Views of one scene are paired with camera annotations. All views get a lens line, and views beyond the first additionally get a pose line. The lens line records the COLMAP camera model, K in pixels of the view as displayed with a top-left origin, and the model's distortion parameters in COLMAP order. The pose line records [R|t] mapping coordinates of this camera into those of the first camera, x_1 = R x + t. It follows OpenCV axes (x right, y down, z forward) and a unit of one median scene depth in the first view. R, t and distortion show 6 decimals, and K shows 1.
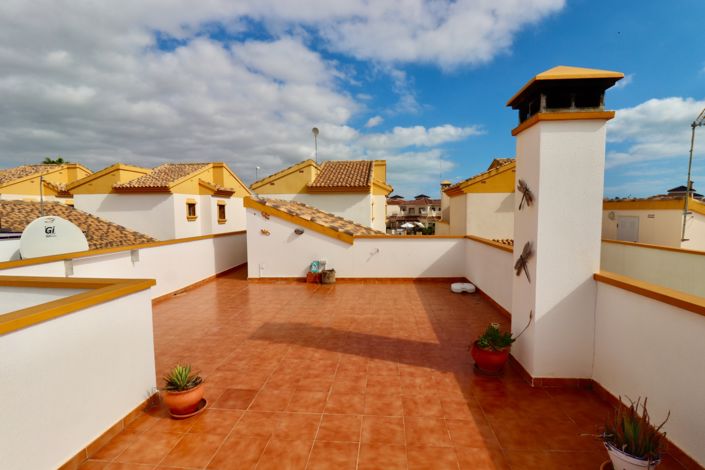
lens RADIAL K [[328.4, 0, 356.9], [0, 328.4, 235.1], [0, 0, 1]] dist [0.022562, -0.020709]
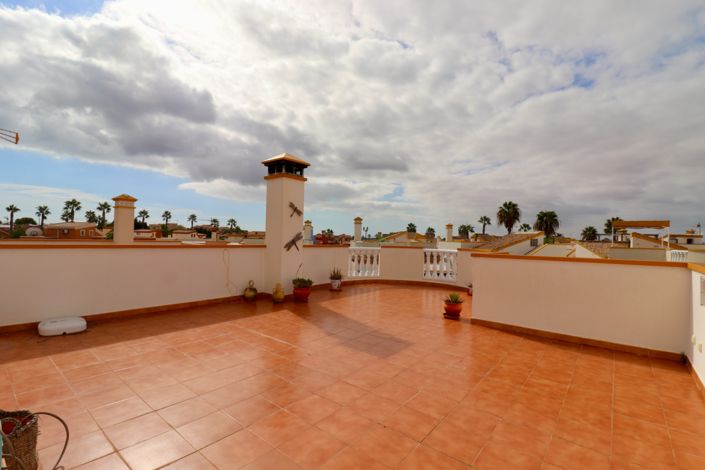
lens RADIAL K [[328.4, 0, 356.9], [0, 328.4, 235.1], [0, 0, 1]] dist [0.022562, -0.020709]
pose [[-0.825286, -0.008765, 0.564647, -0.854345], [0.018536, 0.998920, 0.042599, -0.042659], [-0.564411, 0.045622, -0.824233, 2.181694]]
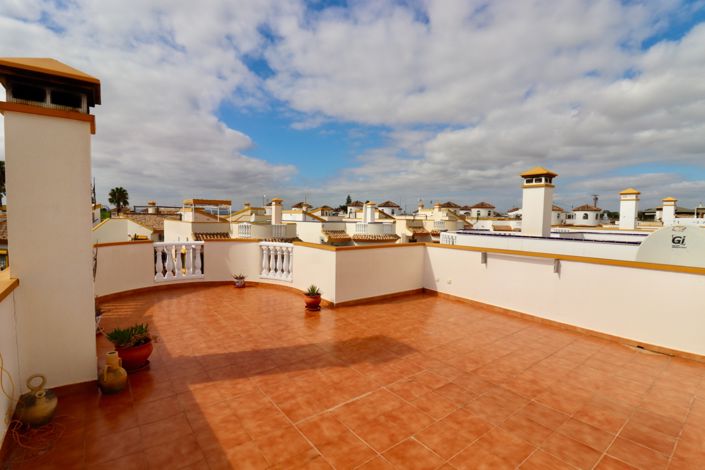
lens RADIAL K [[328.4, 0, 356.9], [0, 328.4, 235.1], [0, 0, 1]] dist [0.022562, -0.020709]
pose [[-0.729042, 0.033987, -0.683625, 0.530857], [-0.057927, 0.992119, 0.111100, -0.141668], [0.682014, 0.120598, -0.721328, 1.975540]]
